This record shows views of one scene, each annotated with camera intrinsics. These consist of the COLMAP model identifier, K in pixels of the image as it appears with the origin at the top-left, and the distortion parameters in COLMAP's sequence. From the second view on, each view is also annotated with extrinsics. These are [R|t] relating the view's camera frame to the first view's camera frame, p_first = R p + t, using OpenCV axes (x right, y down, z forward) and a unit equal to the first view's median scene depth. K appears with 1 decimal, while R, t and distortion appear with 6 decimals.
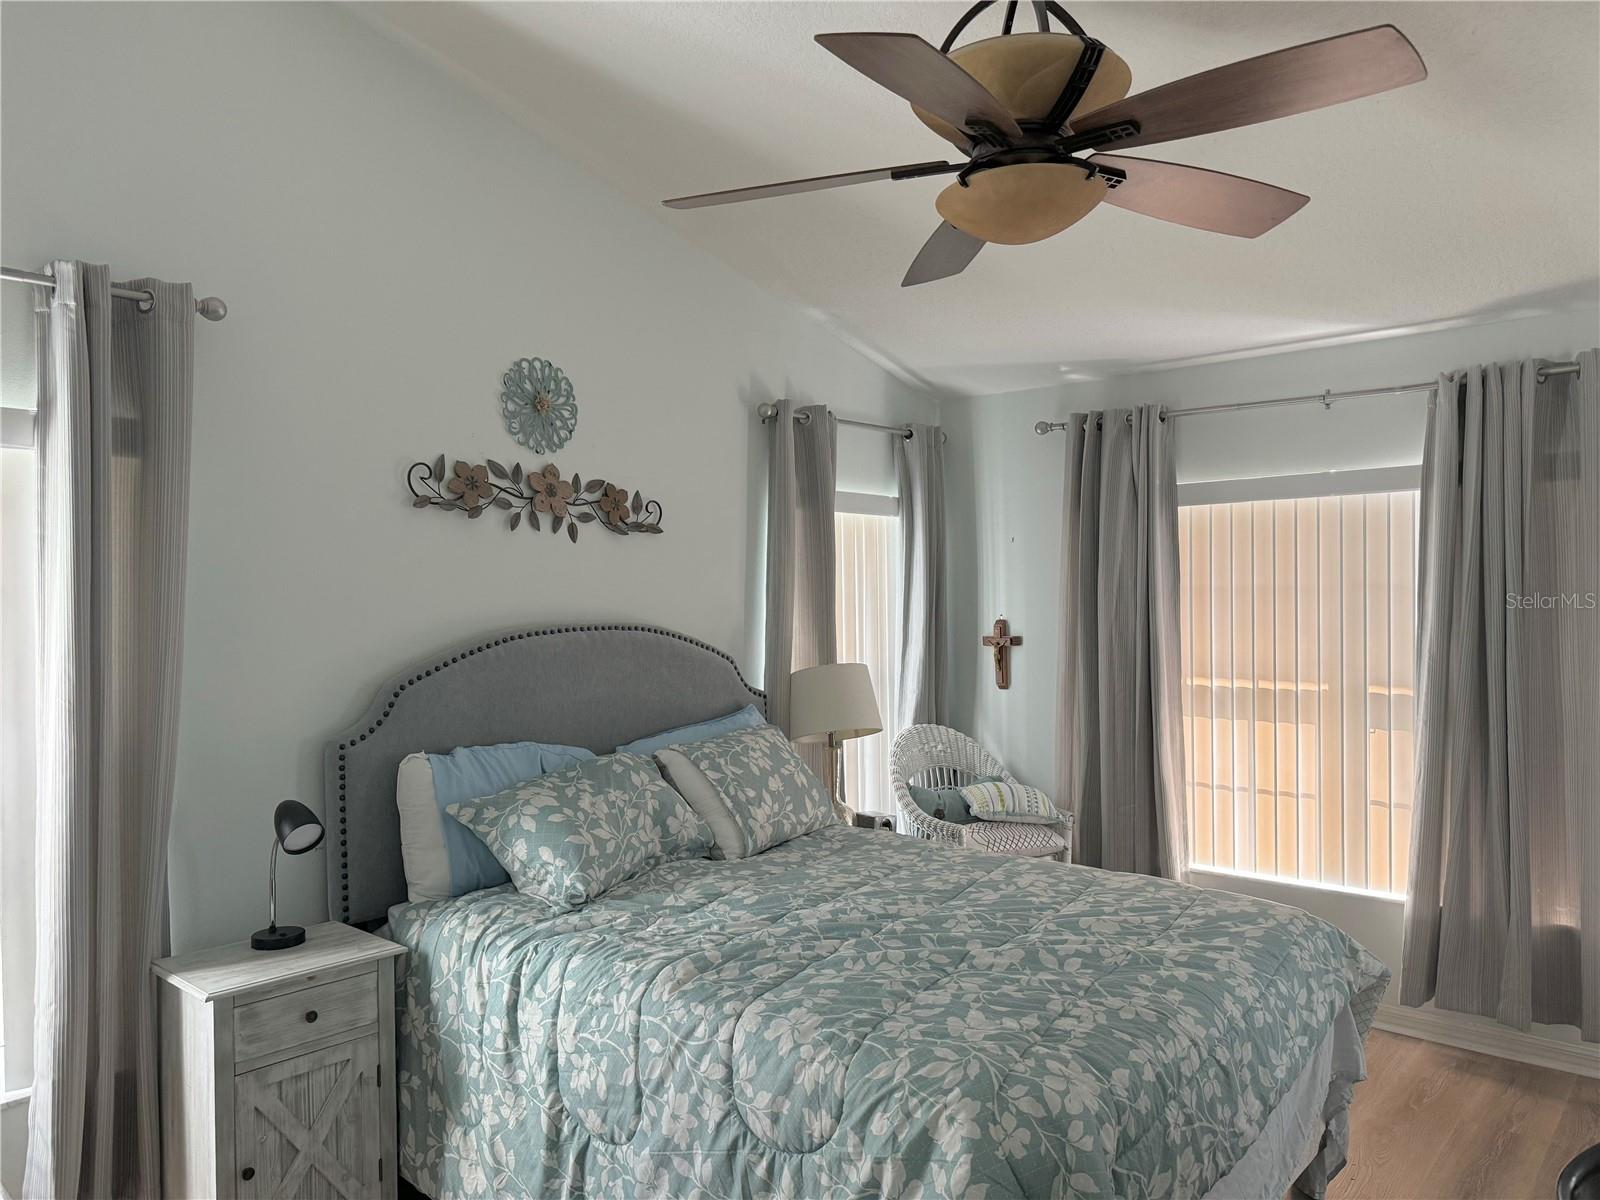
lens RADIAL K [[1113.6, 0, 801.6], [0, 1113.6, 592.3], [0, 0, 1]] dist [0.039986, -0.042616]
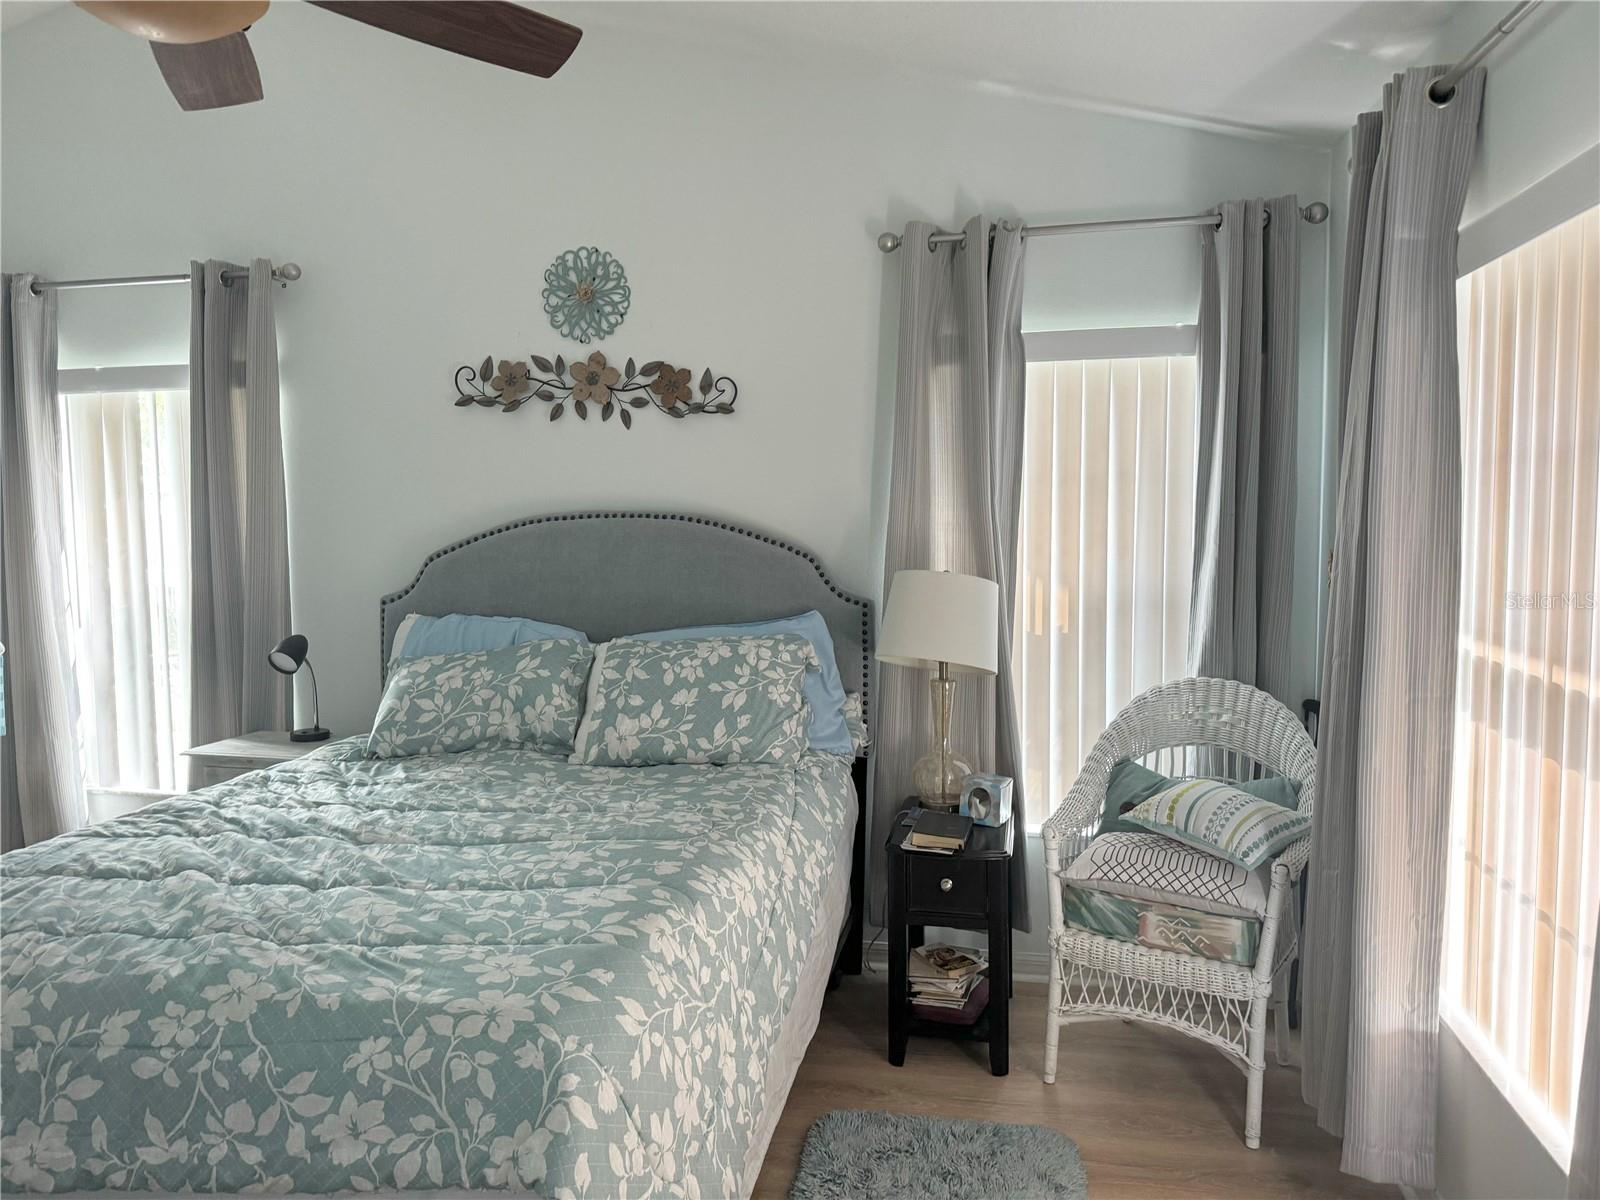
lens RADIAL K [[1113.6, 0, 801.4], [0, 1113.6, 604.8], [0, 0, 1]] dist [0.039986, -0.042616]
pose [[0.497387, 0.087285, -0.863127, 0.767137], [0.003784, 0.994698, 0.102771, 0.009927], [0.867520, -0.054383, 0.494420, 0.652781]]
